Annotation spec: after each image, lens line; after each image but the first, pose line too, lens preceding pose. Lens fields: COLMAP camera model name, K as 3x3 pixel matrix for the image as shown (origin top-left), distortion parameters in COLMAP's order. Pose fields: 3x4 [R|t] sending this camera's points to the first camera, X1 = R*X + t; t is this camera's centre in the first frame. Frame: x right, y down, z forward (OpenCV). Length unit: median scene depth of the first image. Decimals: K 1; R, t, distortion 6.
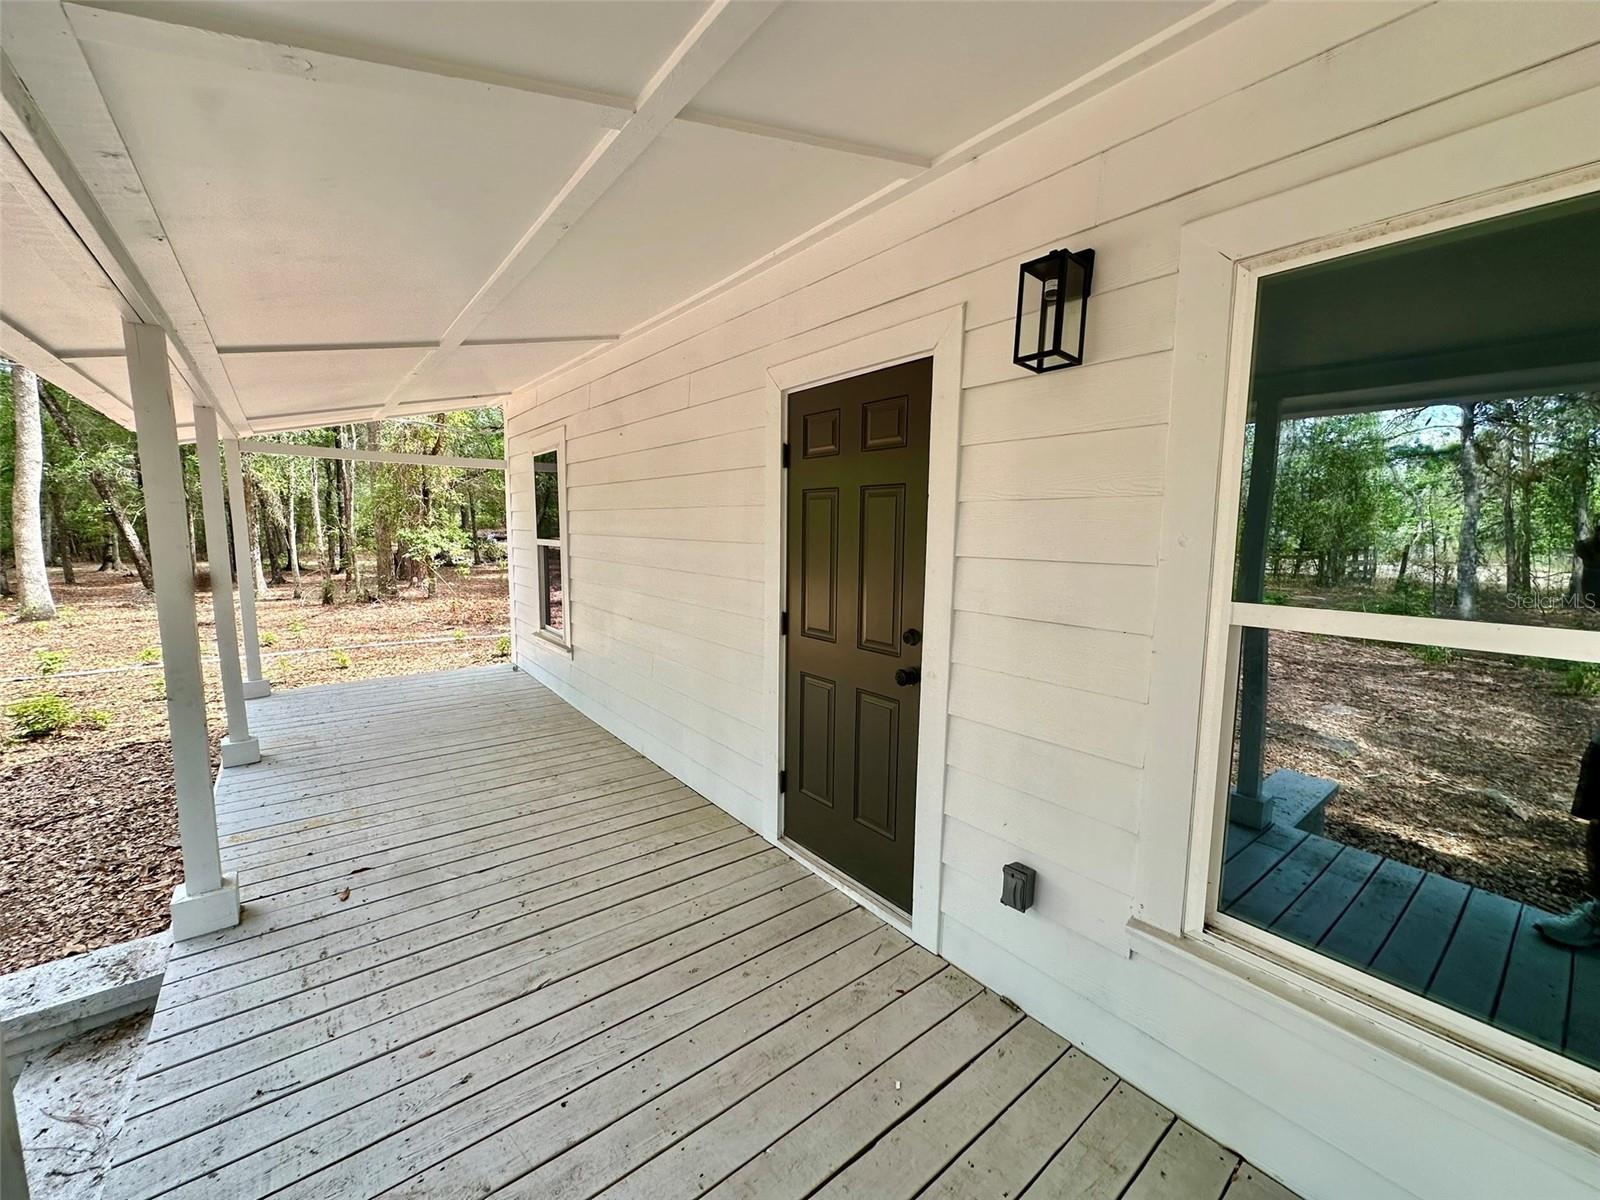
lens RADIAL K [[638.3, 0, 800.6], [0, 638.3, 595.8], [0, 0, 1]] dist [-0.002360, 0.000760]
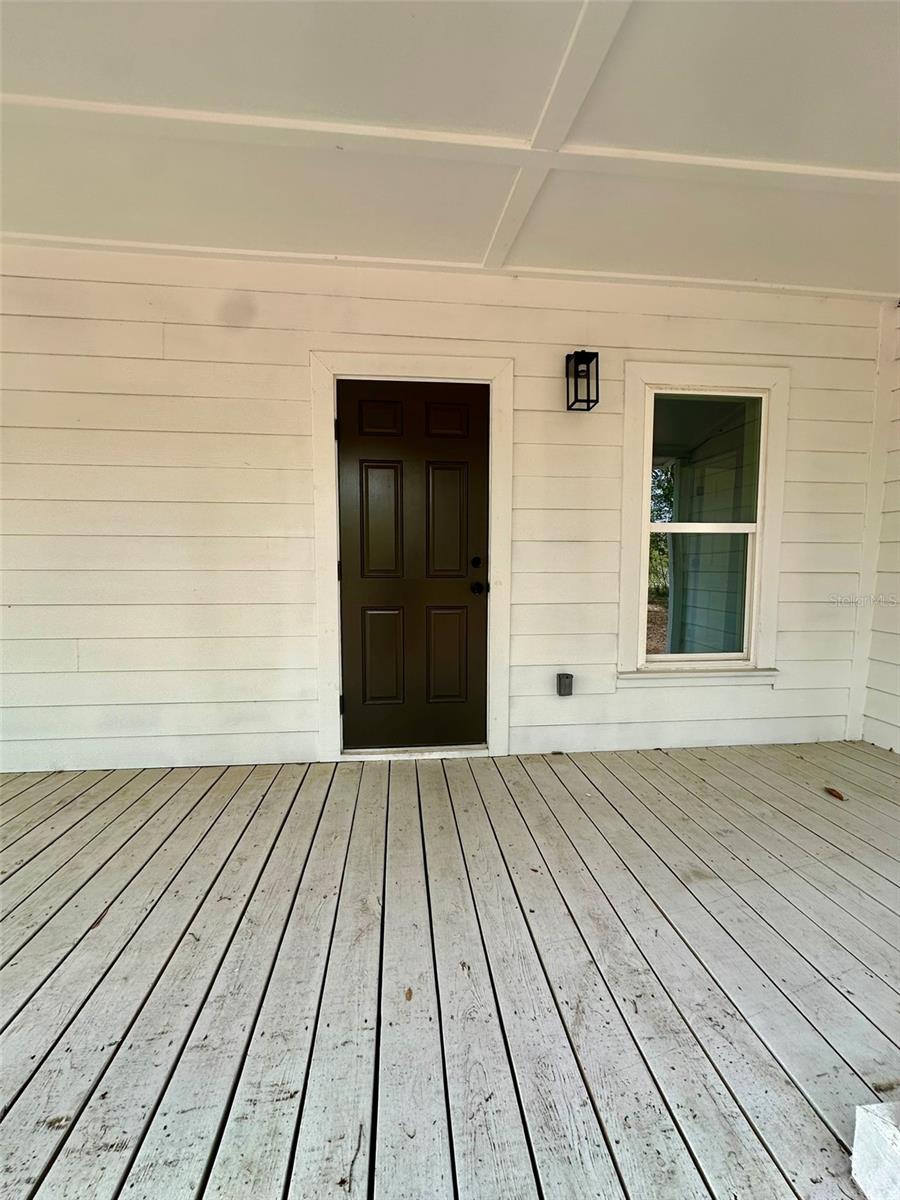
lens RADIAL K [[478.7, 0, 452.1], [0, 478.7, 600.9], [0, 0, 1]] dist [-0.002360, 0.000760]
pose [[0.535626, -0.081315, 0.840531, -0.875742], [0.095019, 0.994835, 0.035692, 0.114445], [-0.839093, 0.060749, 0.540586, 0.440582]]
